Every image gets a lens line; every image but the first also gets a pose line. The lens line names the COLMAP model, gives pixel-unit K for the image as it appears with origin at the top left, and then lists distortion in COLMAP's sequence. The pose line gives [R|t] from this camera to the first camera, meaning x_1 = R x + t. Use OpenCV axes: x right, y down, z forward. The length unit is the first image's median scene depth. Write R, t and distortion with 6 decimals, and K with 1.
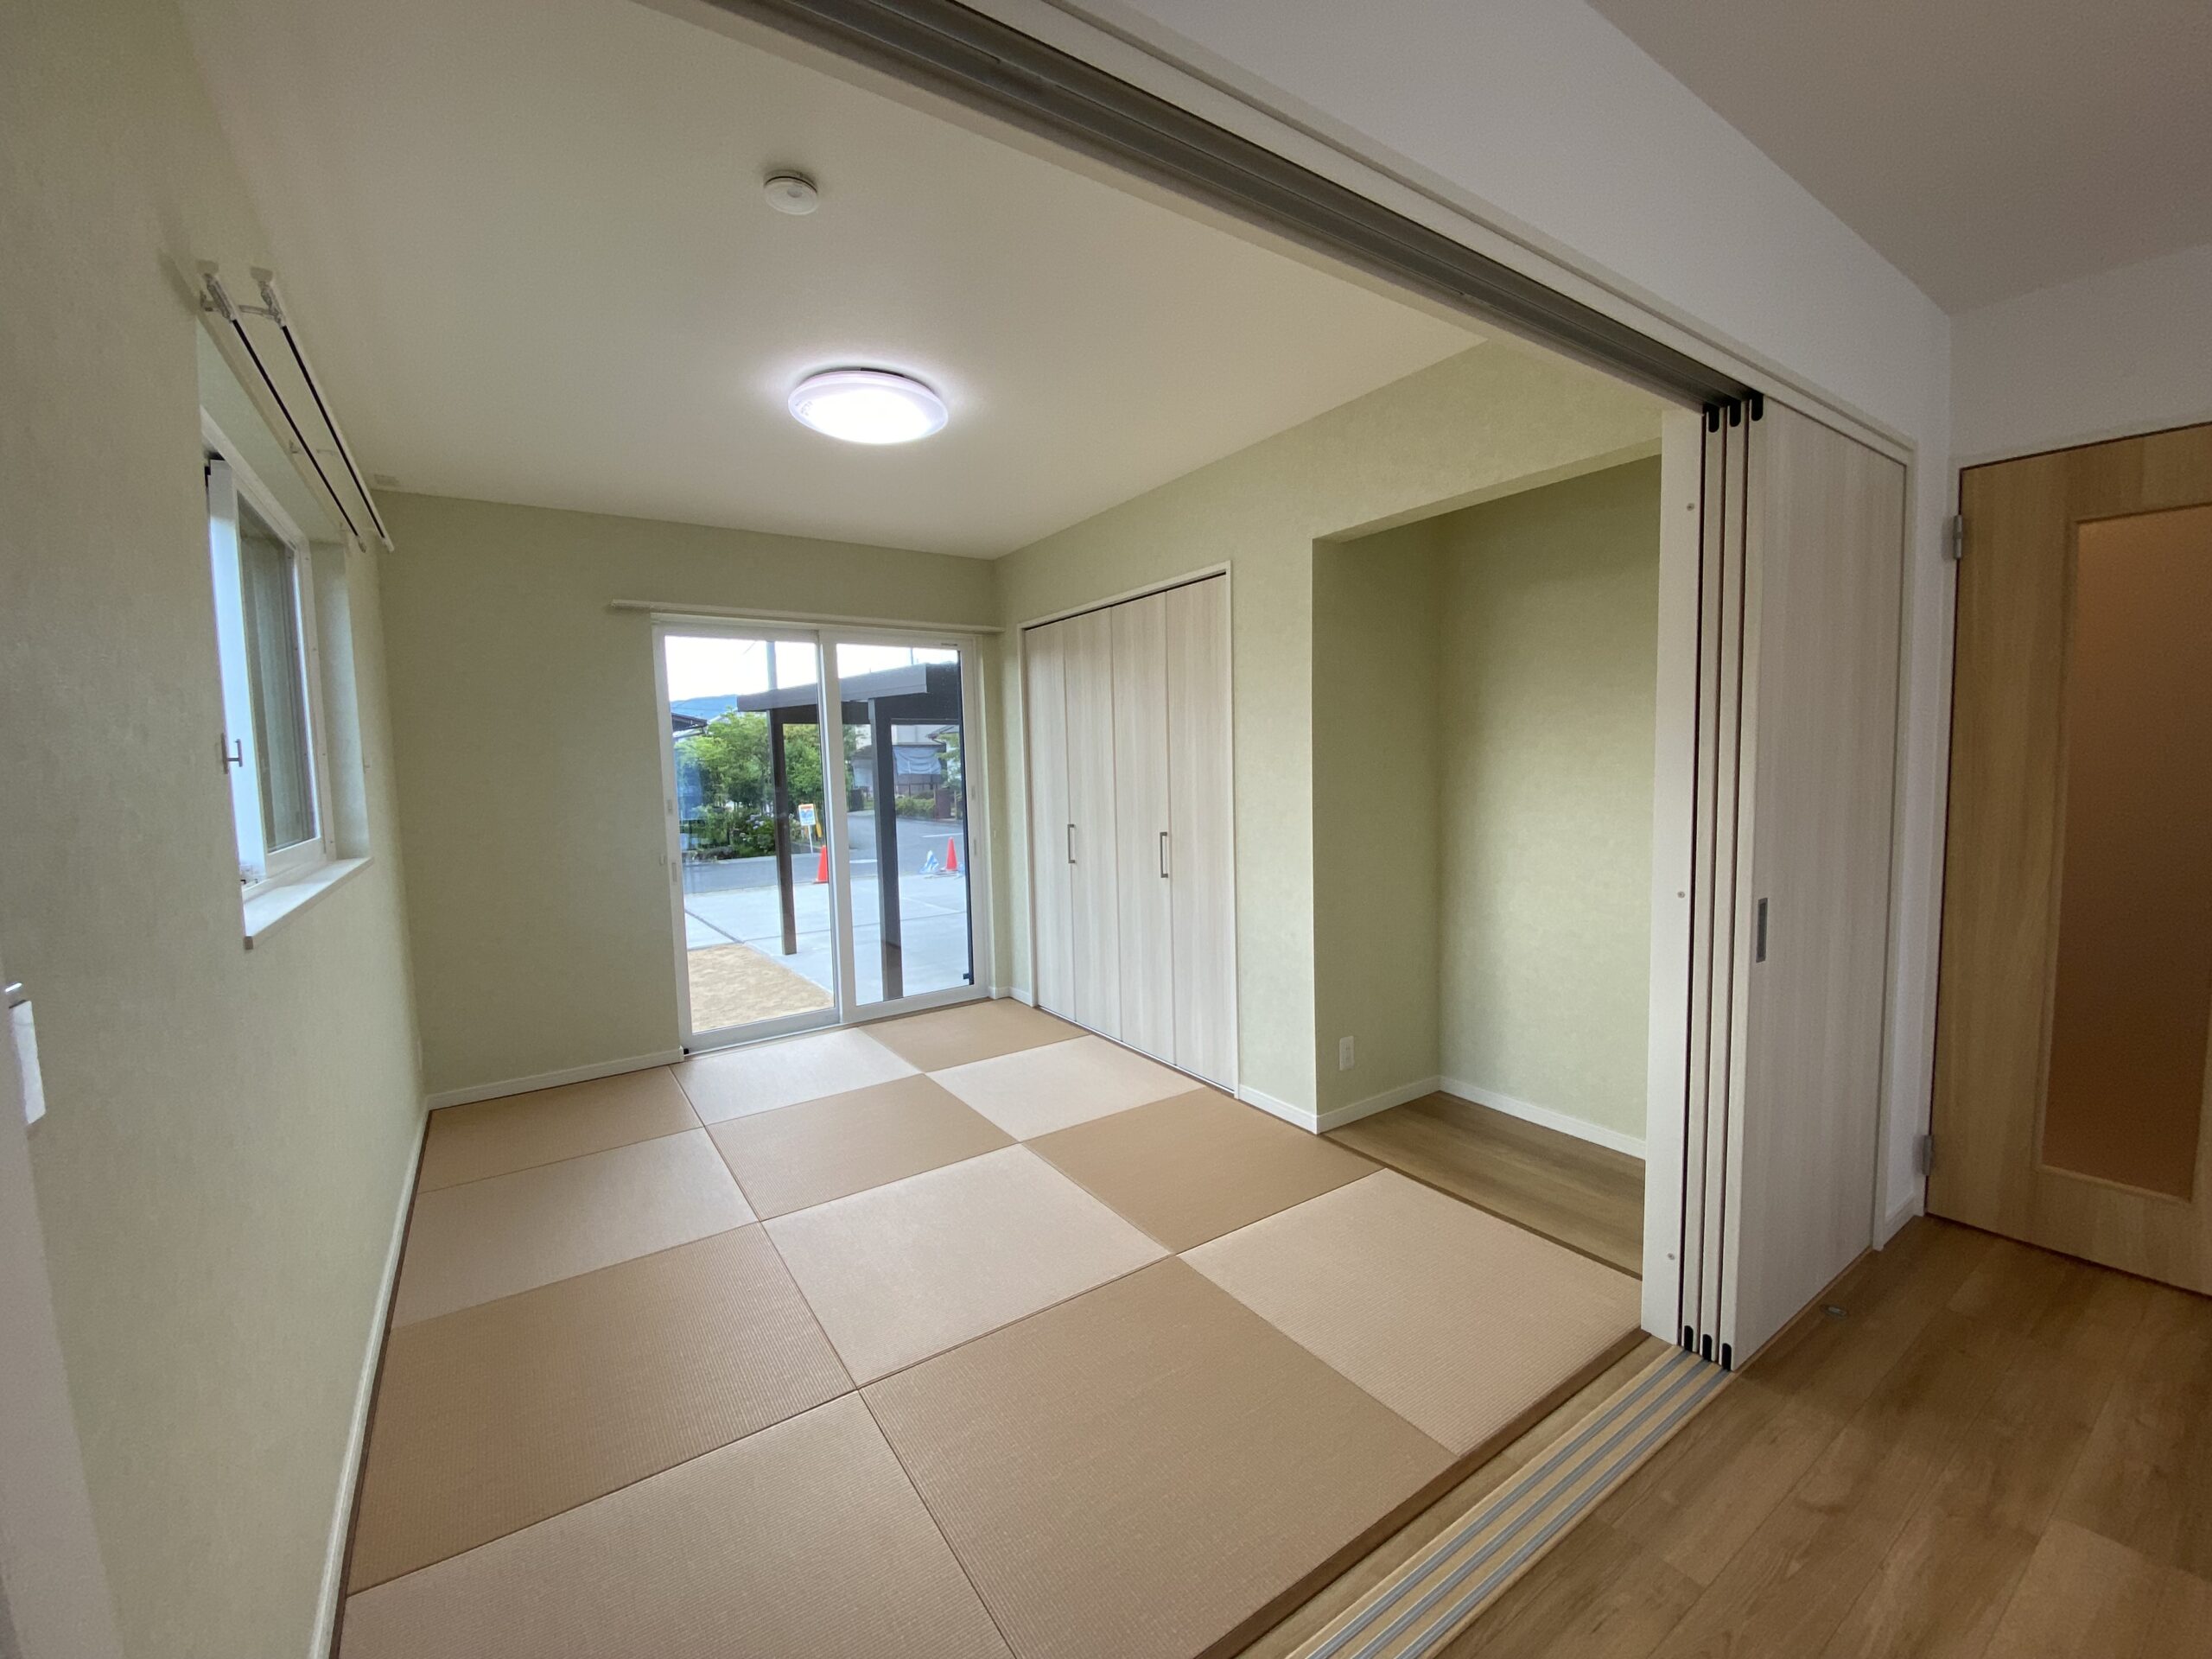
lens RADIAL K [[896.5, 0, 1106.0], [0, 896.5, 829.5], [0, 0, 1]] dist [0.029426, -0.020110]
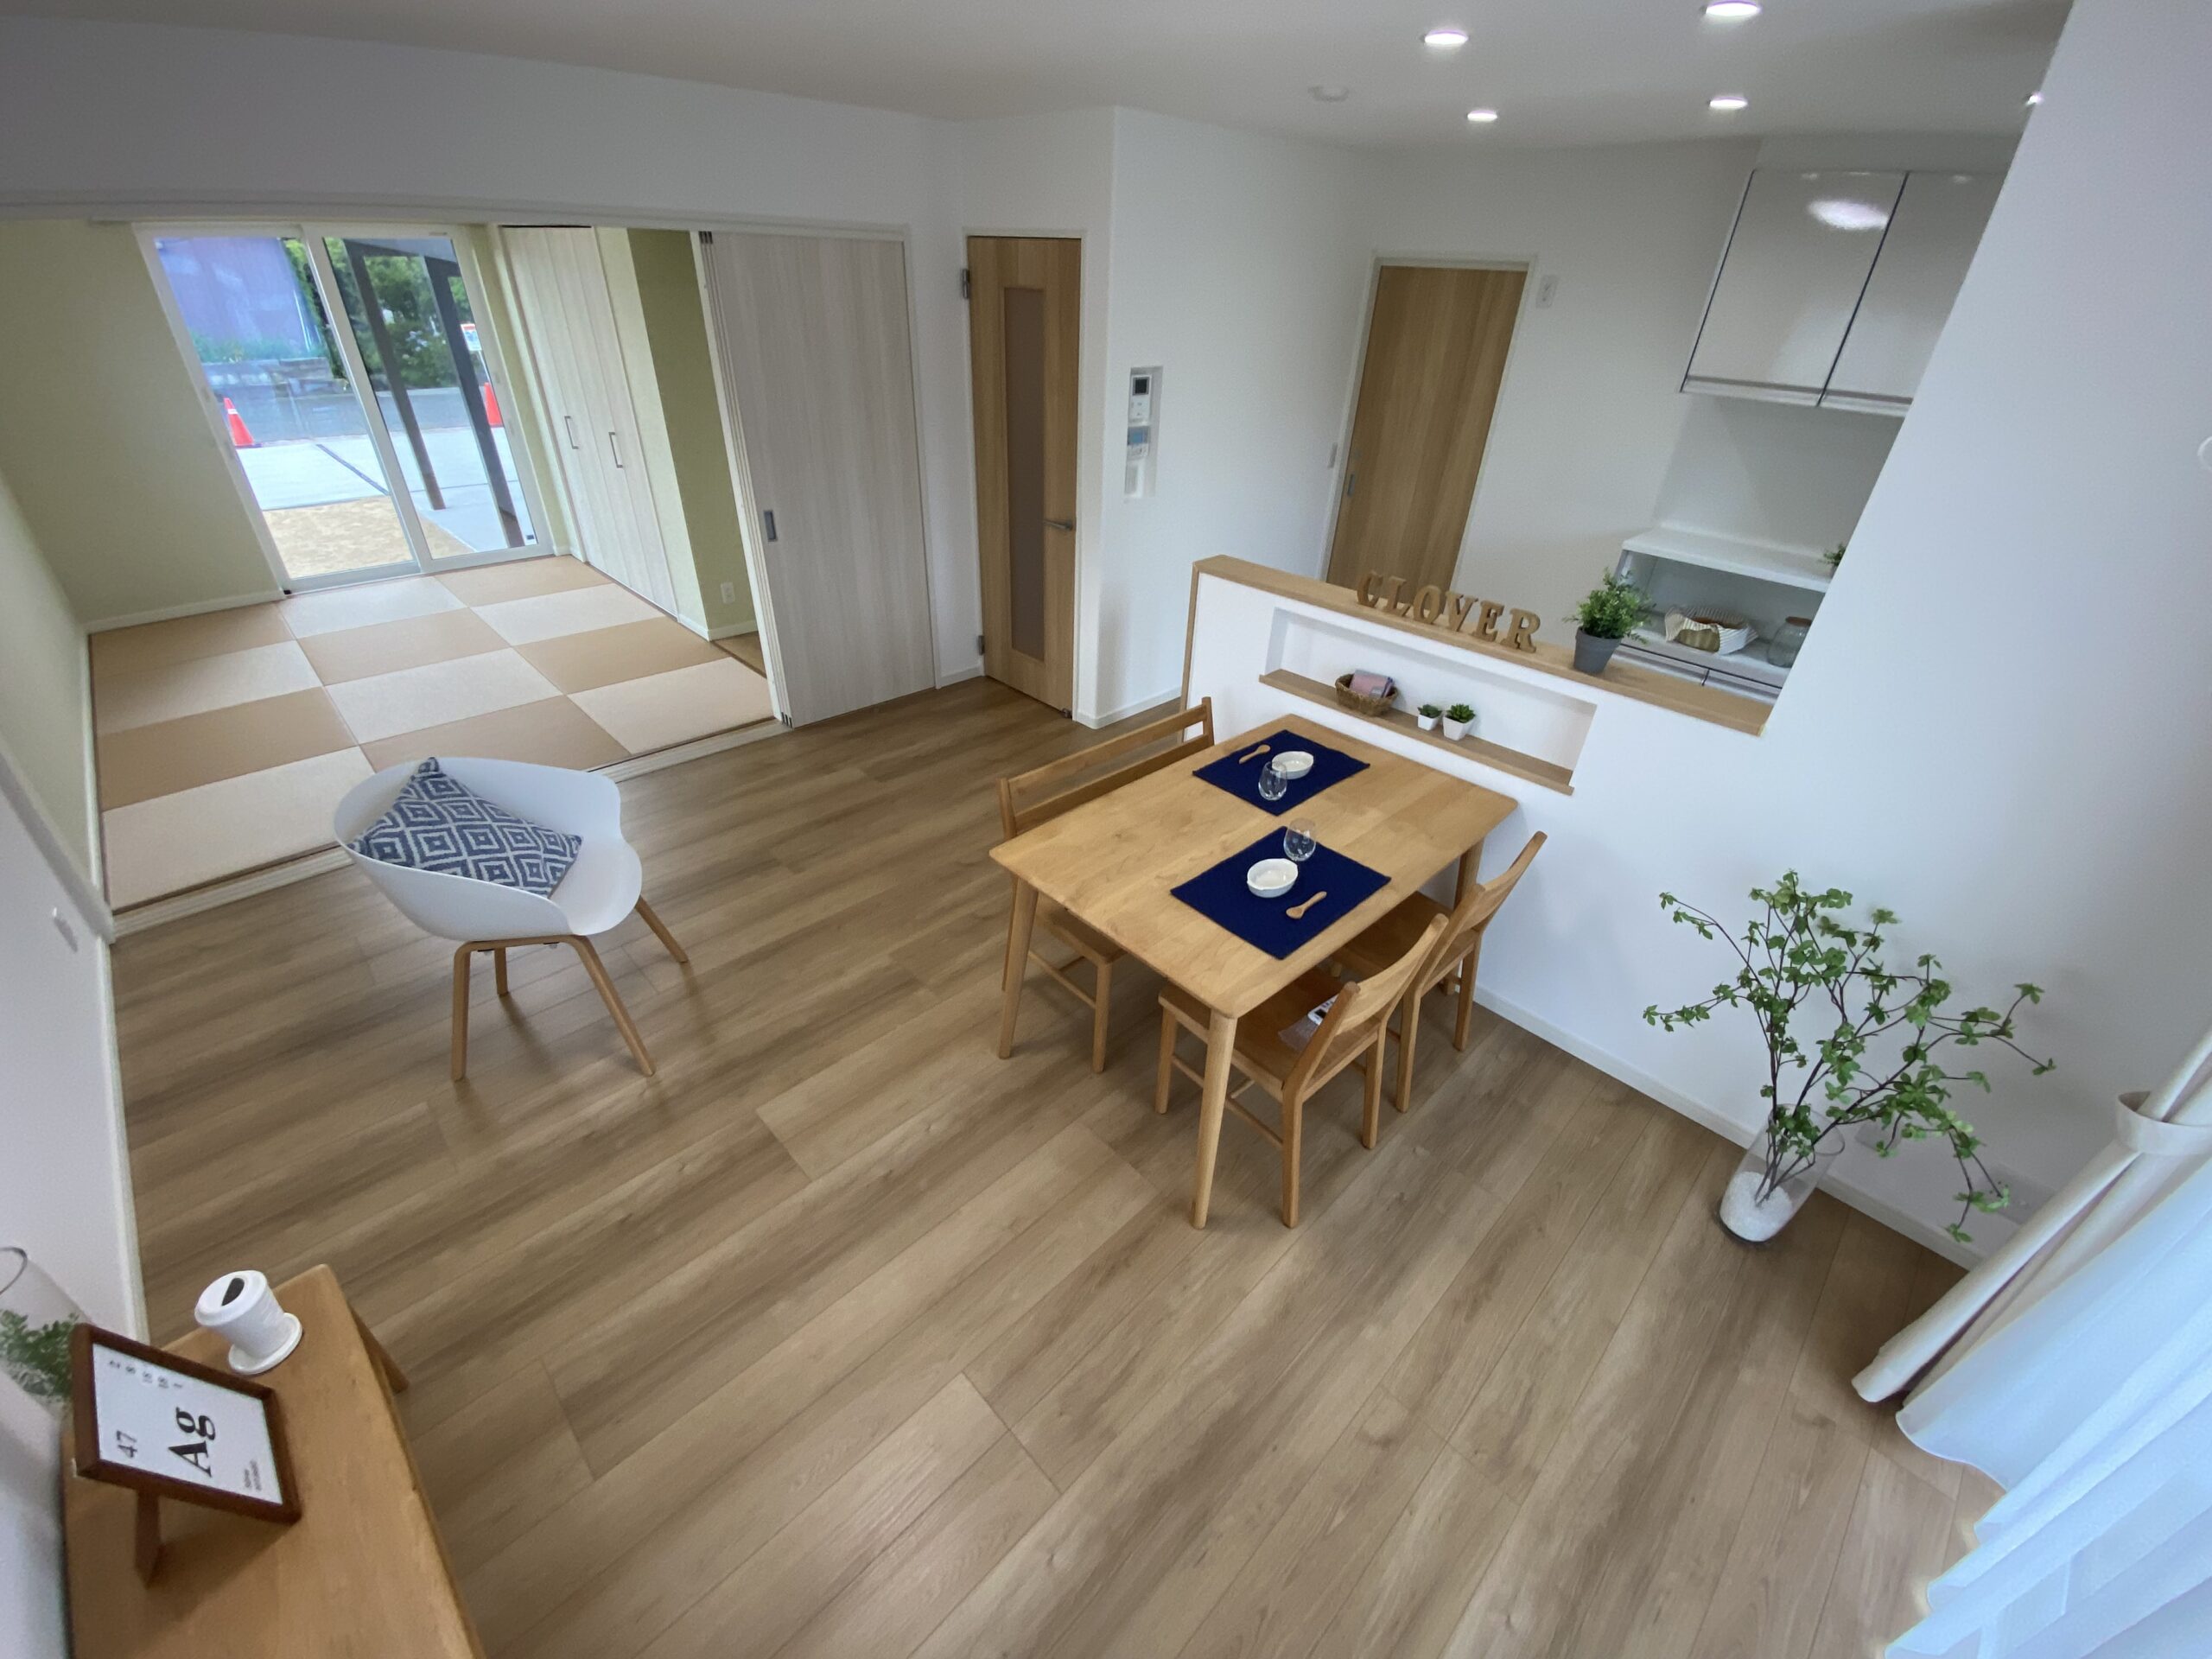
lens RADIAL K [[896.5, 0, 1106.0], [0, 896.5, 829.5], [0, 0, 1]] dist [0.029426, -0.020110]
pose [[0.981114, -0.040398, 0.189166, 0.434689], [-0.050277, 0.891078, 0.451057, -0.098370], [-0.186783, -0.452049, 0.872218, -0.519345]]
